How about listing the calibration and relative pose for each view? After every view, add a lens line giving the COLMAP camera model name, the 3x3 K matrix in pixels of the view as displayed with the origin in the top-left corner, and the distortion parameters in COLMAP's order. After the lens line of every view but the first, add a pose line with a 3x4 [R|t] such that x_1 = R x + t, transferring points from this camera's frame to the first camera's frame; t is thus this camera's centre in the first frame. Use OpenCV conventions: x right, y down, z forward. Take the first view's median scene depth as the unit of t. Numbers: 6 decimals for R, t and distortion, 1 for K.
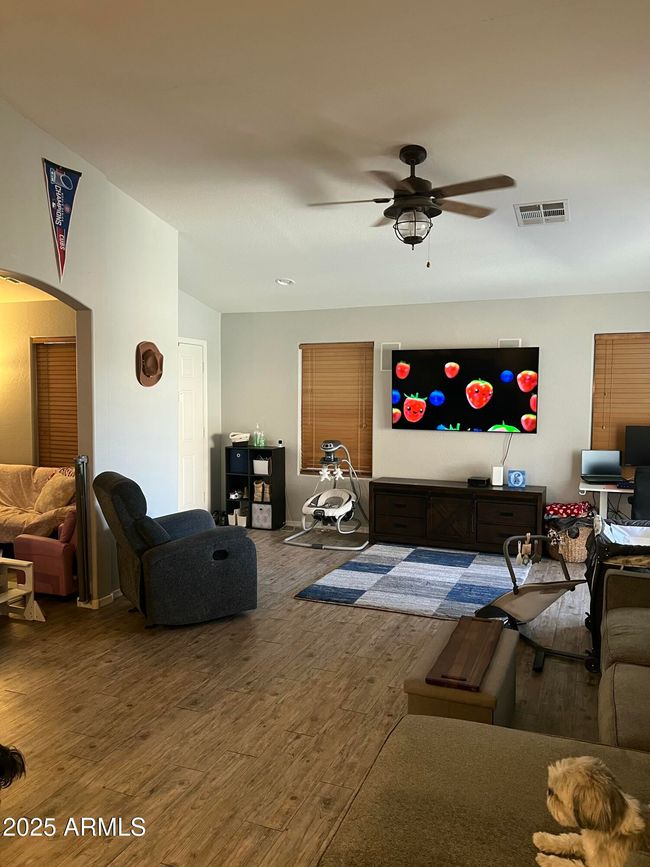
lens RADIAL K [[651.4, 0, 328.7], [0, 651.4, 436.4], [0, 0, 1]] dist [0.061336, -0.069040]
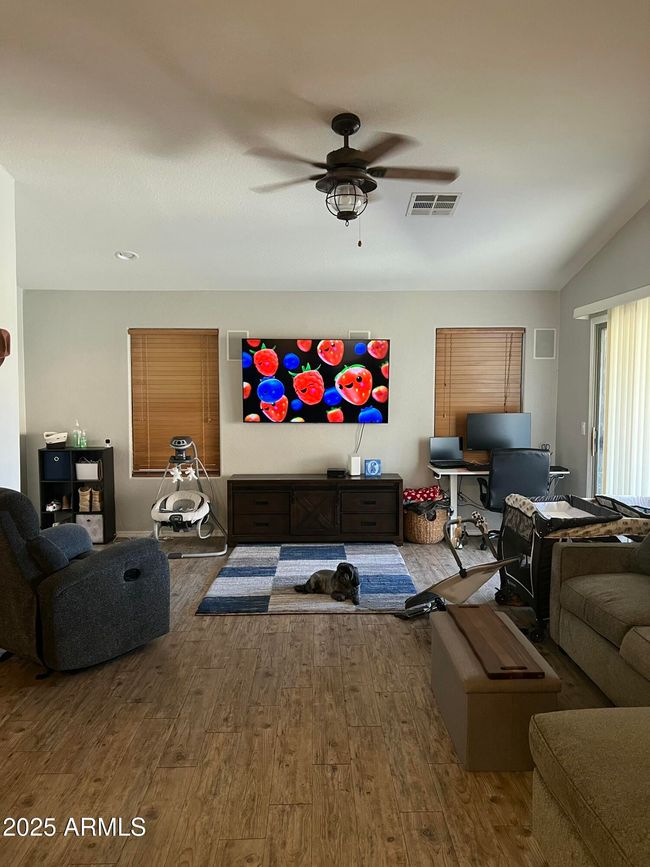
lens RADIAL K [[651.4, 0, 327.4], [0, 651.4, 436.9], [0, 0, 1]] dist [0.061336, -0.069040]
pose [[0.916639, -0.032820, 0.398366, -0.211035], [0.032272, 0.999446, 0.008085, 0.007142], [-0.398411, 0.005445, 0.917191, 0.112271]]
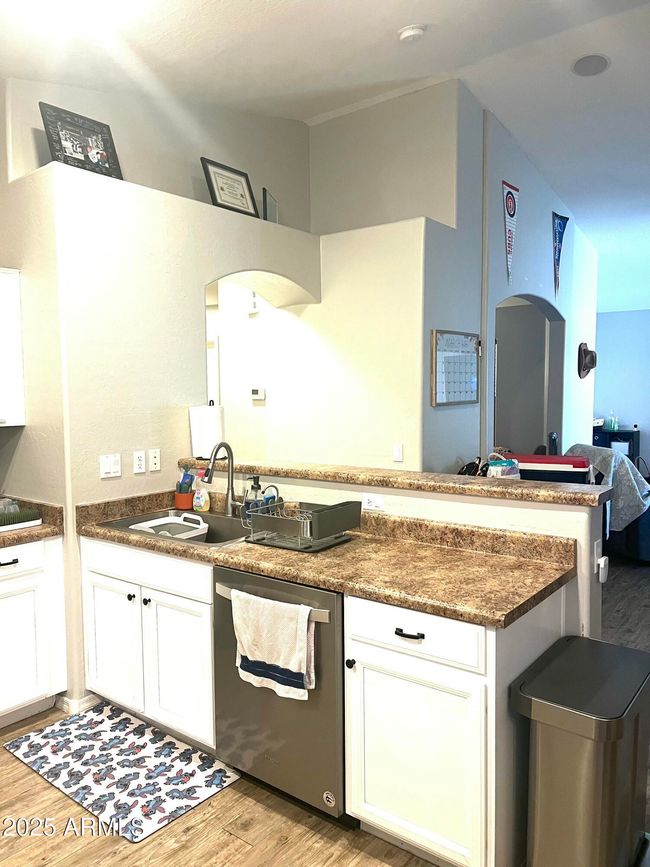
lens RADIAL K [[651.4, 0, 326.0], [0, 651.4, 431.2], [0, 0, 1]] dist [0.061336, -0.069040]
pose [[0.964551, -0.000416, -0.263895, -0.398957], [0.000611, 1.000000, 0.000657, 0.022561], [0.263894, -0.000795, 0.964551, -0.326809]]
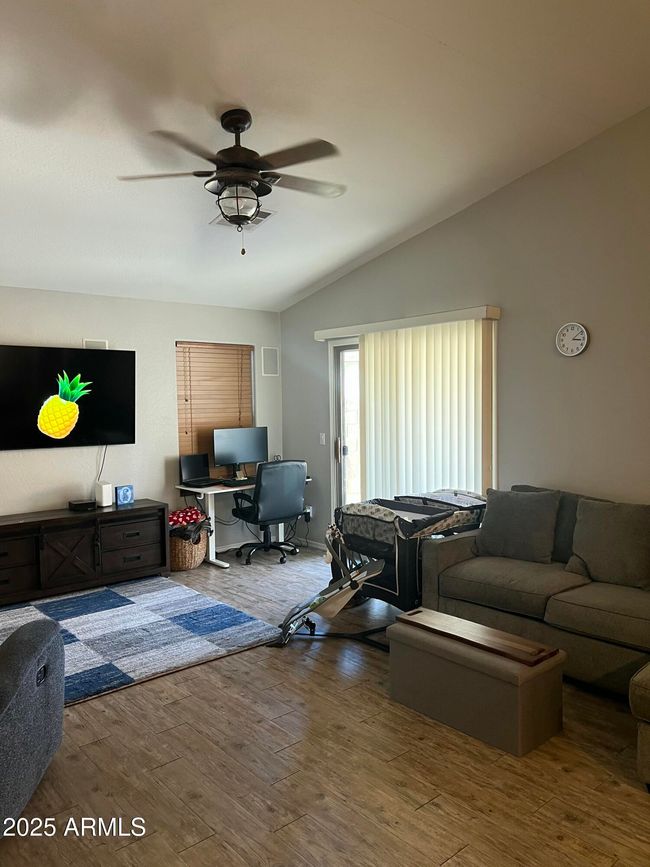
lens RADIAL K [[651.4, 0, 327.1], [0, 651.4, 433.4], [0, 0, 1]] dist [0.061336, -0.069040]
pose [[0.452764, -0.057452, 0.889778, -0.451069], [0.078556, 0.996612, 0.024377, -0.023408], [-0.888163, 0.058860, 0.455743, 0.390025]]
